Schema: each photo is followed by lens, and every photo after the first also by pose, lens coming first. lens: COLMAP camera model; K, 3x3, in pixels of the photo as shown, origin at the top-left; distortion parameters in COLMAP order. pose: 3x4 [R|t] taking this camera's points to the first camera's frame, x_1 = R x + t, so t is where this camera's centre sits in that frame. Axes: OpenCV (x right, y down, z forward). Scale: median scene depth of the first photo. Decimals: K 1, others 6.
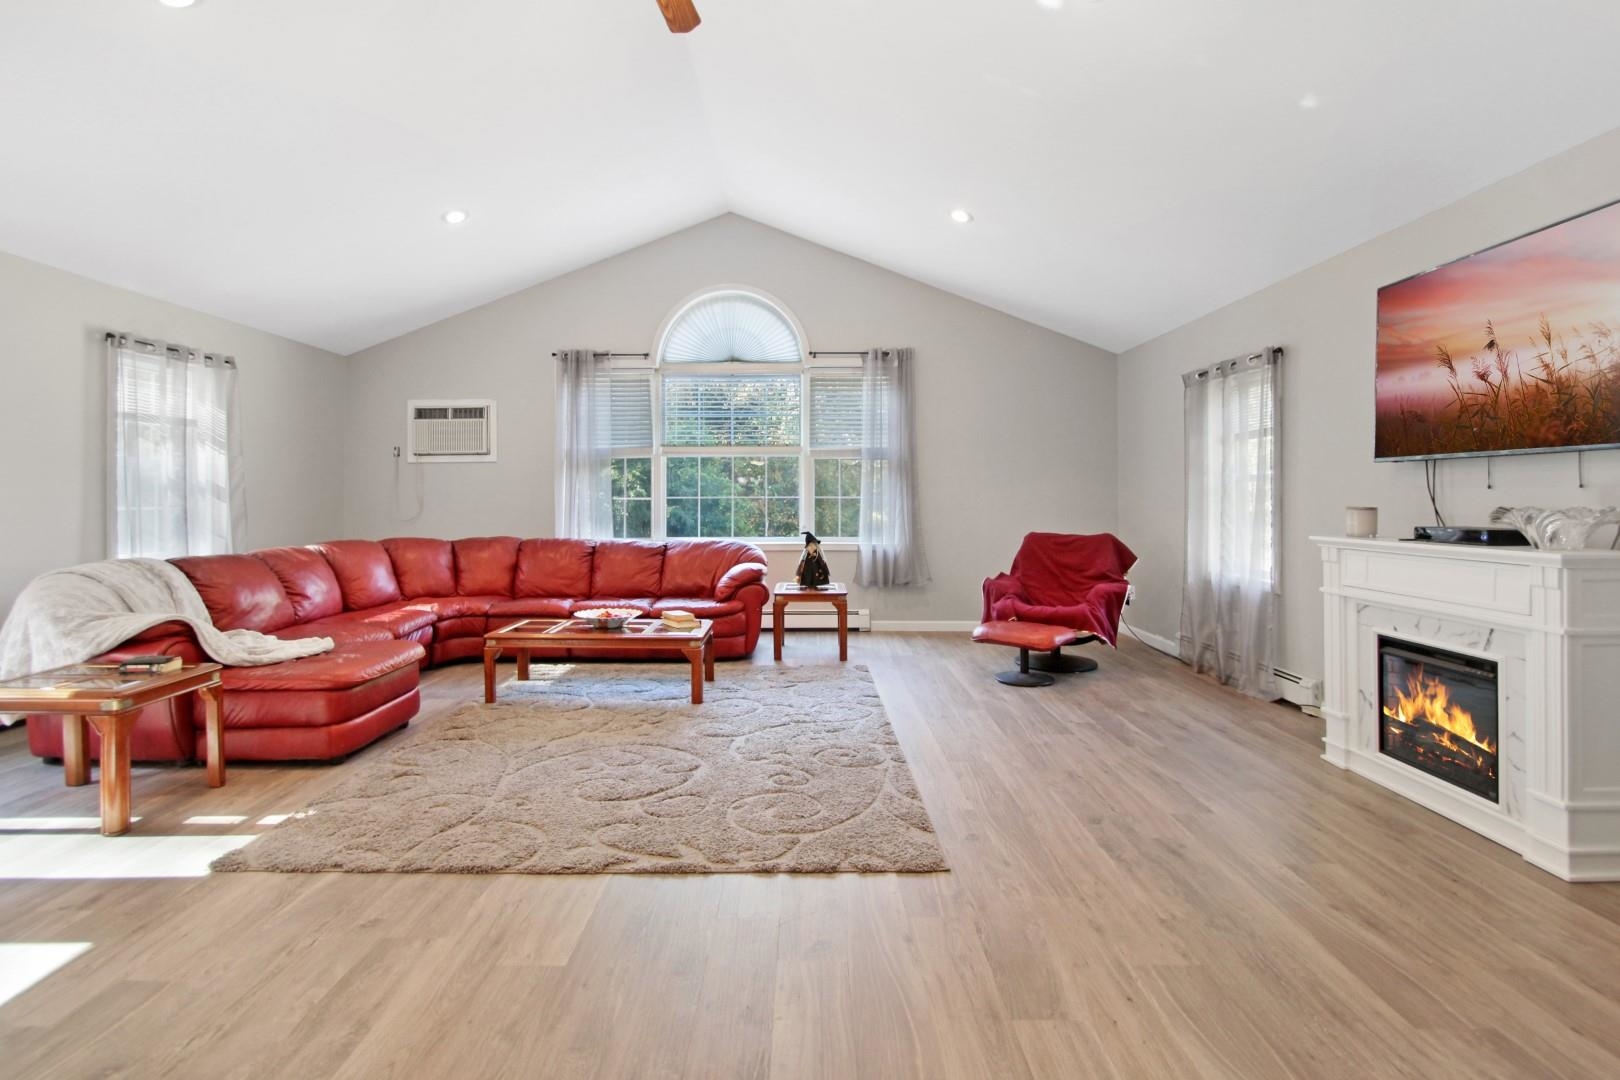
lens RADIAL K [[783.7, 0, 796.6], [0, 783.7, 501.9], [0, 0, 1]] dist [0.000083, -0.001965]
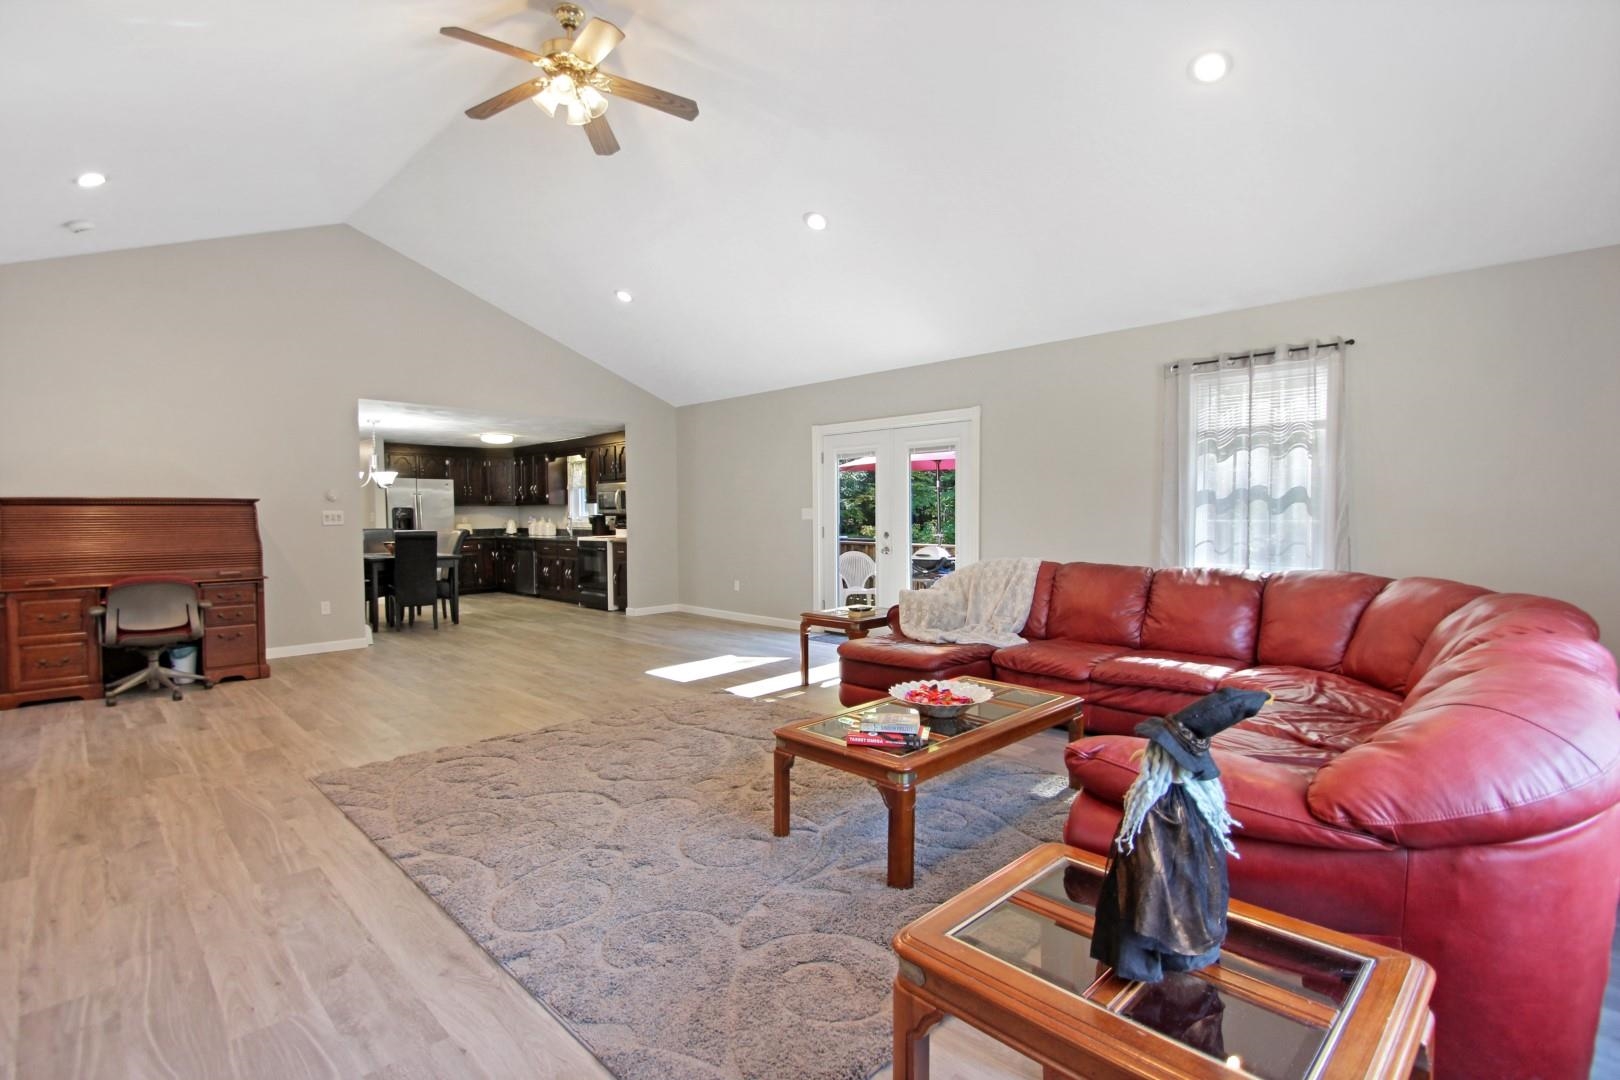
lens RADIAL K [[783.7, 0, 822.4], [0, 783.7, 544.2], [0, 0, 1]] dist [0.000083, -0.001965]
pose [[-0.703814, 0.035363, -0.709503, 0.240088], [0.003719, 0.998930, 0.046099, -0.010732], [0.710374, 0.029807, -0.703193, 1.189978]]
